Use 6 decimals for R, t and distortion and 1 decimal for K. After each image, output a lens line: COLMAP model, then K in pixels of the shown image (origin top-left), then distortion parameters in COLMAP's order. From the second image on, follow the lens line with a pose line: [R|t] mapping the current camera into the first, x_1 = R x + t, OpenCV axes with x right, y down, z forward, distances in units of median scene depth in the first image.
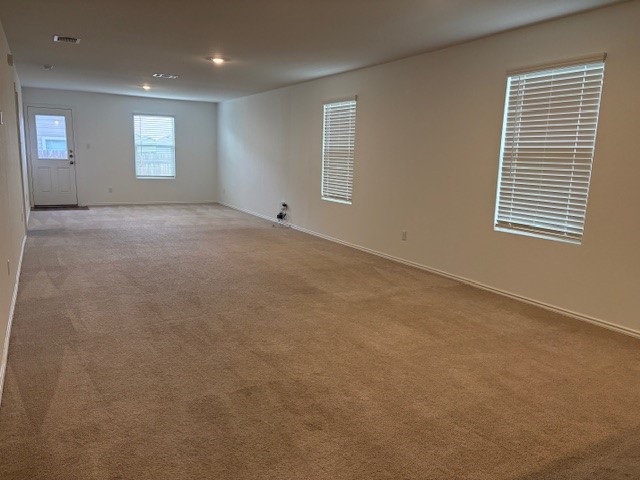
lens RADIAL K [[498.3, 0, 322.6], [0, 498.3, 240.5], [0, 0, 1]] dist [0.032231, -0.029116]
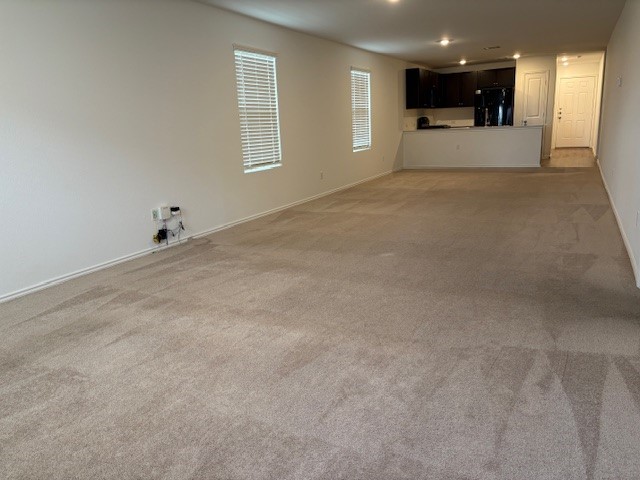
lens RADIAL K [[498.3, 0, 321.3], [0, 498.3, 240.3], [0, 0, 1]] dist [0.032231, -0.029116]
pose [[-0.547669, -0.210824, 0.809699, -0.556211], [0.154254, 0.925705, 0.345364, -0.180539], [-0.822353, 0.314045, -0.474459, 0.991898]]
